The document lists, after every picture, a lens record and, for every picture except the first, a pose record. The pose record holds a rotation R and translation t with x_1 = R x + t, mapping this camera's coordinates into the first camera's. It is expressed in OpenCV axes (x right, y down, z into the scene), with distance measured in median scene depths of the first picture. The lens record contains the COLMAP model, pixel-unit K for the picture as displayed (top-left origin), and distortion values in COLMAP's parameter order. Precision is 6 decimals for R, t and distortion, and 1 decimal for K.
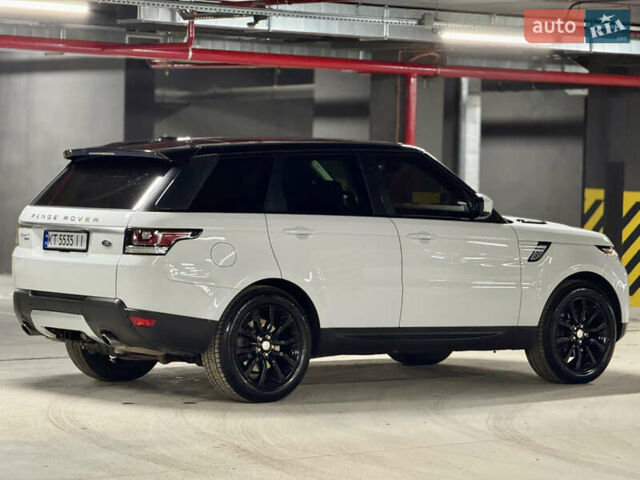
lens RADIAL K [[2269.5, 0, 320.0], [0, 2269.5, 240.0], [0, 0, 1]] dist [0.338057, -2.866102]
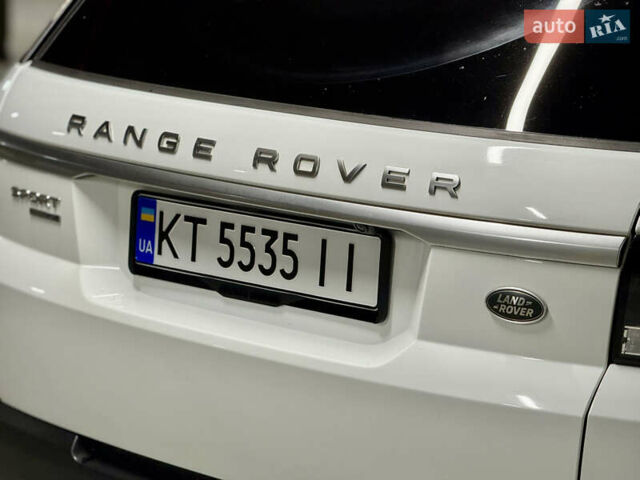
lens RADIAL K [[2269.5, 0, 320.0], [0, 2269.5, 240.0], [0, 0, 1]] dist [0.338057, -2.866102]
pose [[0.990409, -0.035510, 0.133524, -0.137084], [0.013640, 0.986818, 0.161260, -0.037685], [-0.137490, -0.157892, 0.977838, 0.788996]]
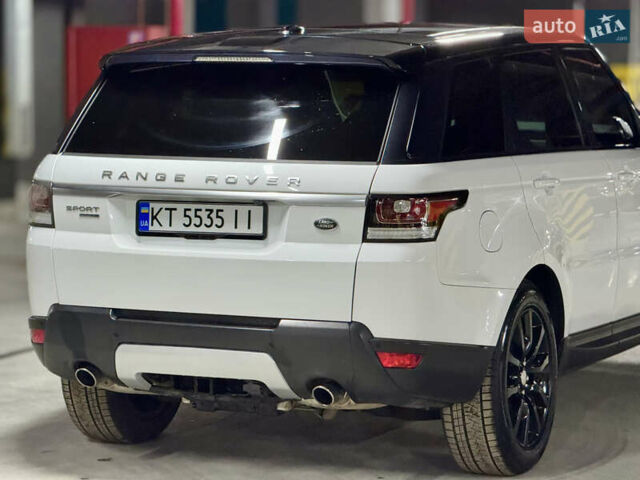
lens RADIAL K [[2269.5, 0, 320.0], [0, 2269.5, 240.0], [0, 0, 1]] dist [0.338057, -2.866102]
pose [[0.889788, -0.058422, 0.452619, -0.341892], [0.028572, 0.996958, 0.072515, -0.034466], [-0.455479, -0.051591, 0.888750, 0.499980]]
